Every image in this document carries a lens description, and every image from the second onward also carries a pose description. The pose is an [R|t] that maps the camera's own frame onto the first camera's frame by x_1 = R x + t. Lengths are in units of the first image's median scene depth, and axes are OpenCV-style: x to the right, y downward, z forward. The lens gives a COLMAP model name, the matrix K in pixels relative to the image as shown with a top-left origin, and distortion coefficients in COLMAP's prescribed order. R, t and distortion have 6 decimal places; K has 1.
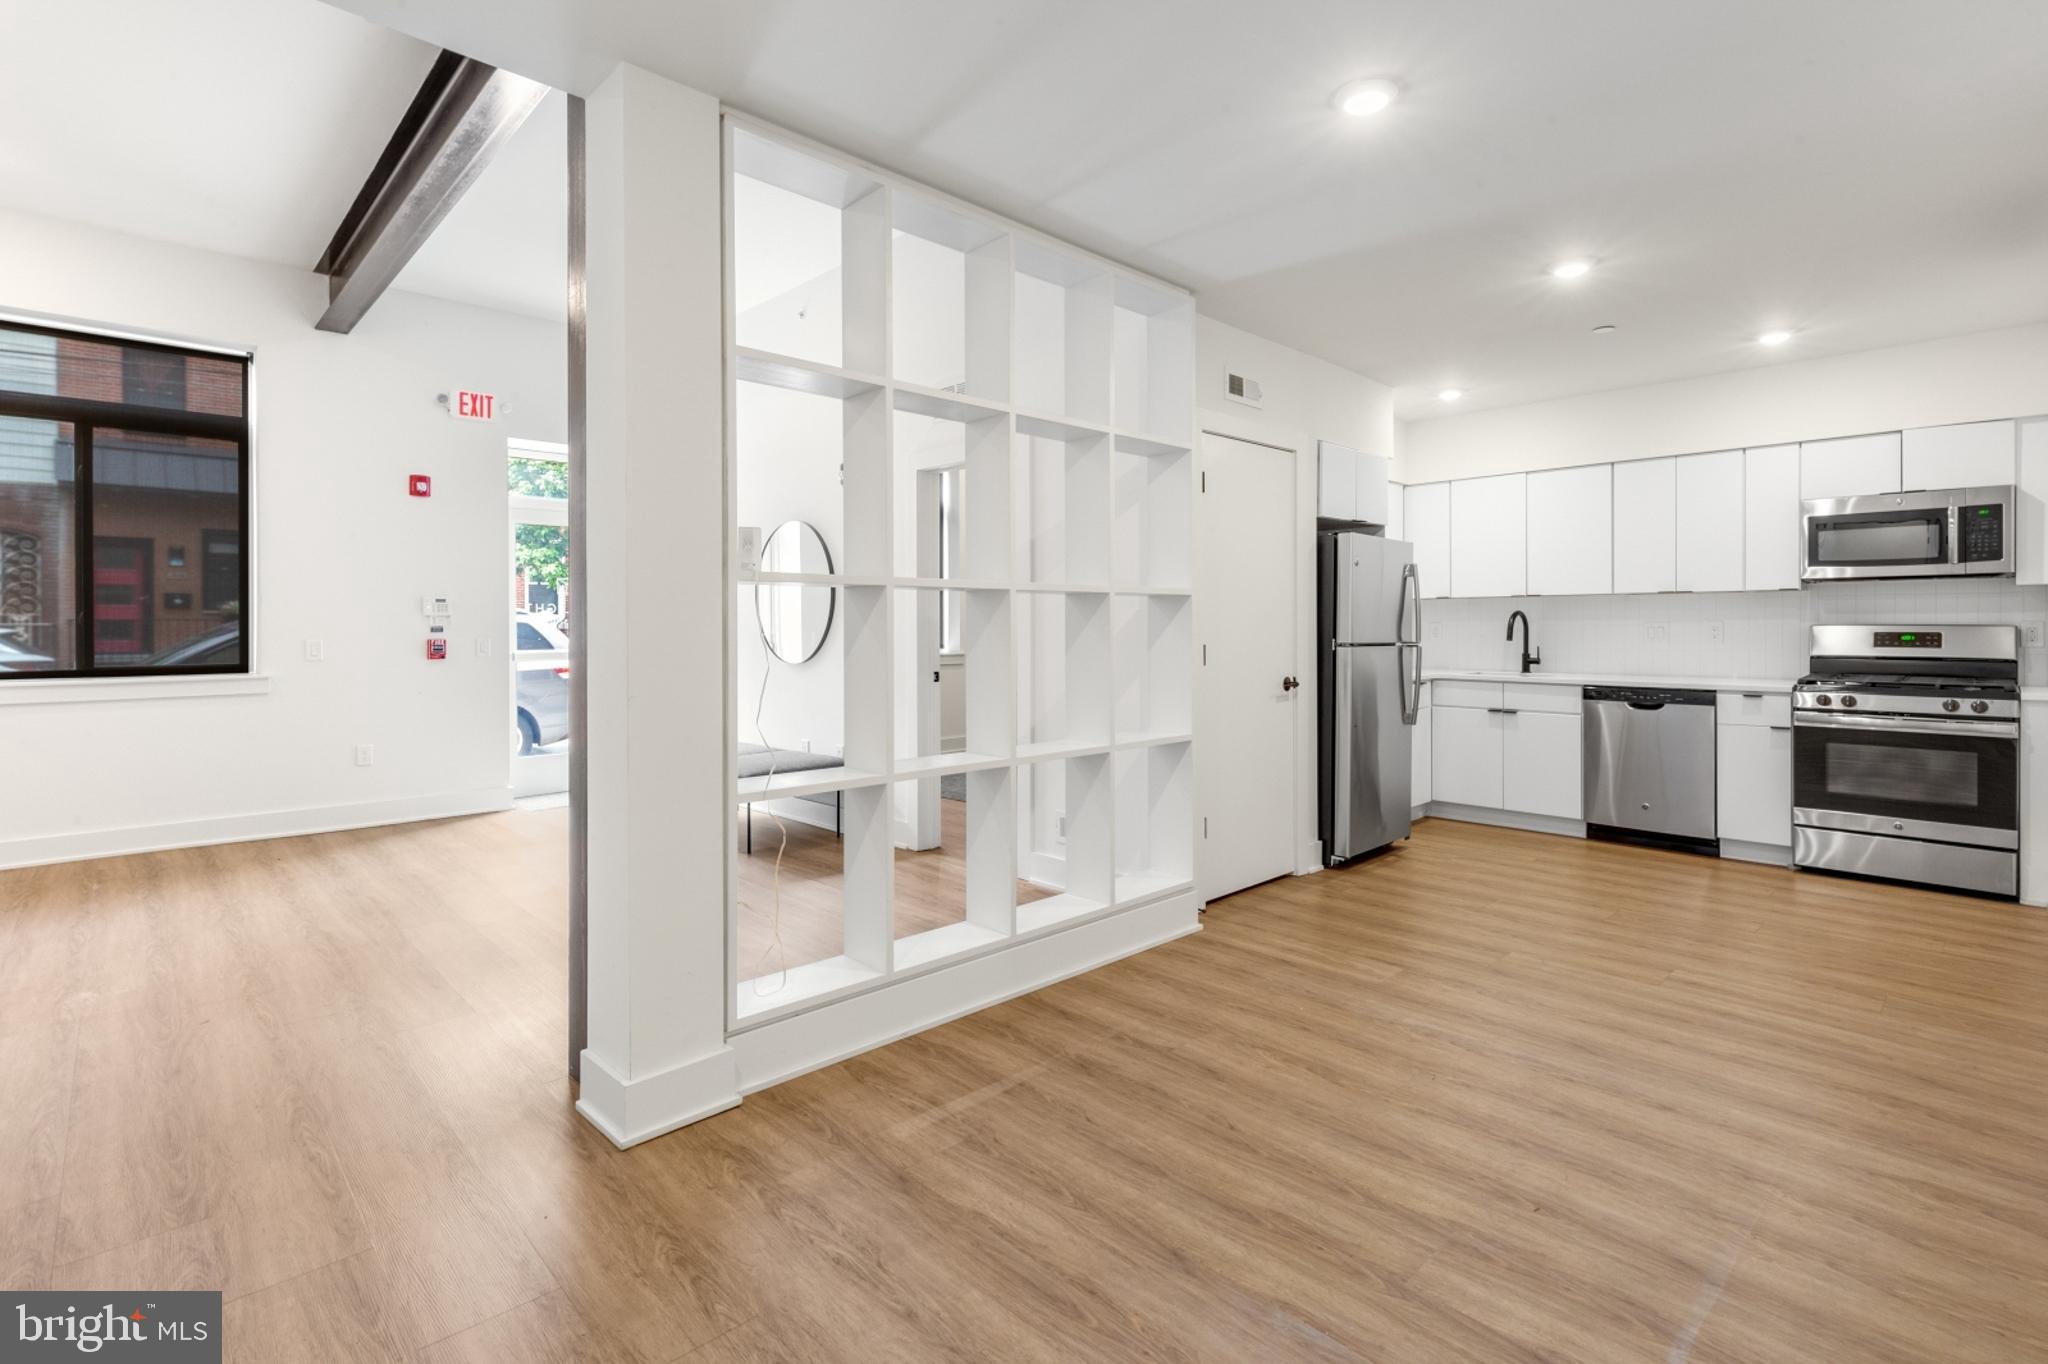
lens RADIAL K [[950.3, 0, 1014.9], [0, 950.3, 627.5], [0, 0, 1]] dist [0.000835, 0.000430]
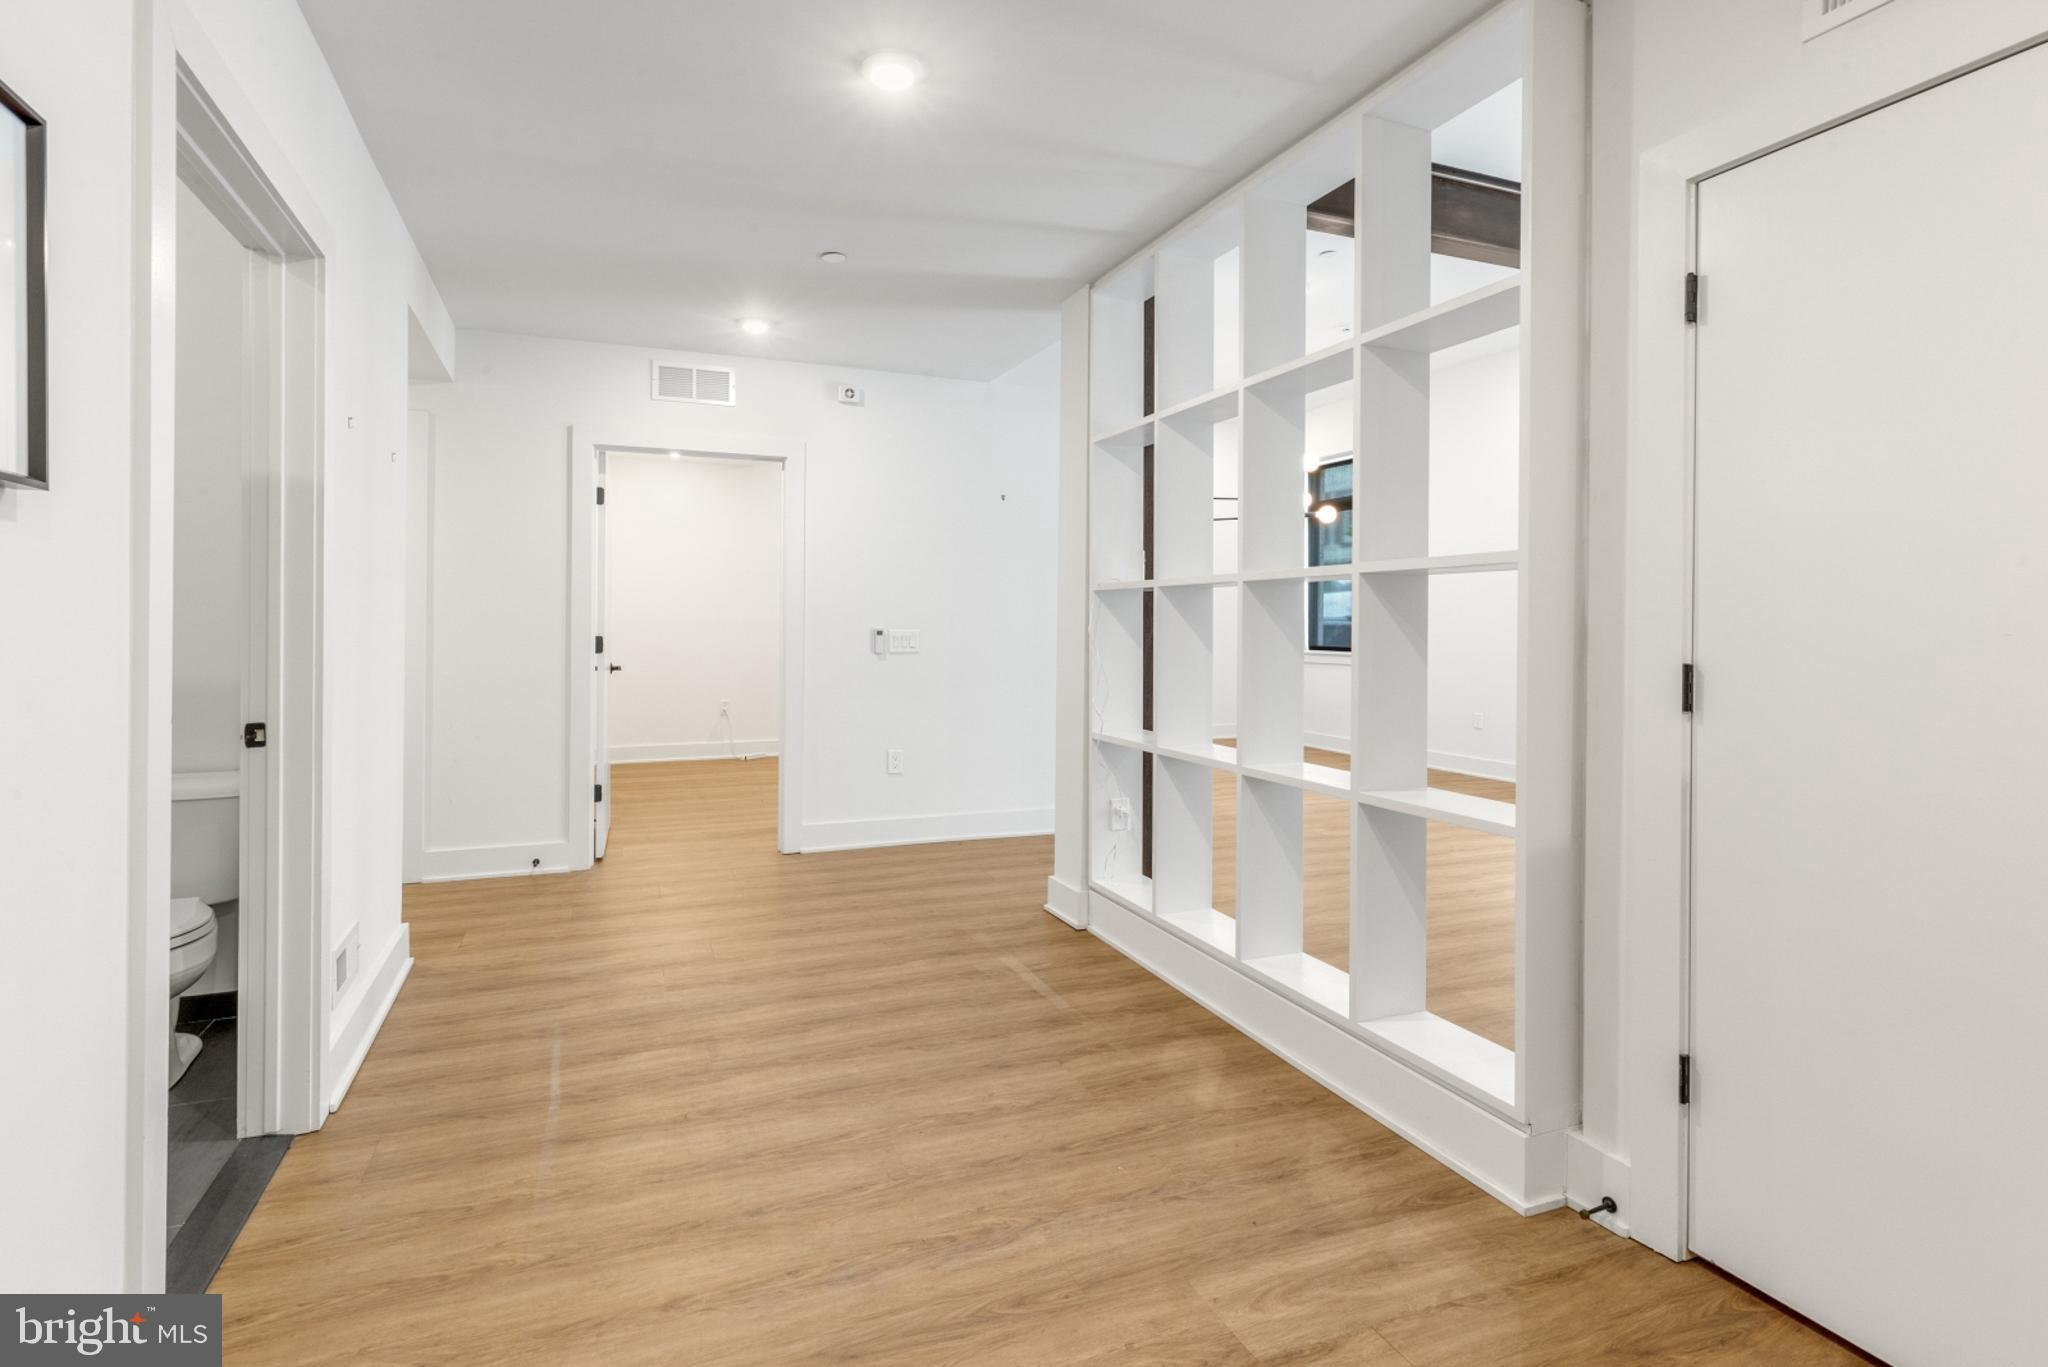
lens RADIAL K [[989.6, 0, 1006.2], [0, 989.6, 624.7], [0, 0, 1]] dist [0.003070, -0.000851]
pose [[-0.359349, 0.001444, -0.933202, 0.697064], [-0.007112, 0.999966, 0.004286, -0.001120], [0.933176, 0.008177, -0.359326, 0.813054]]
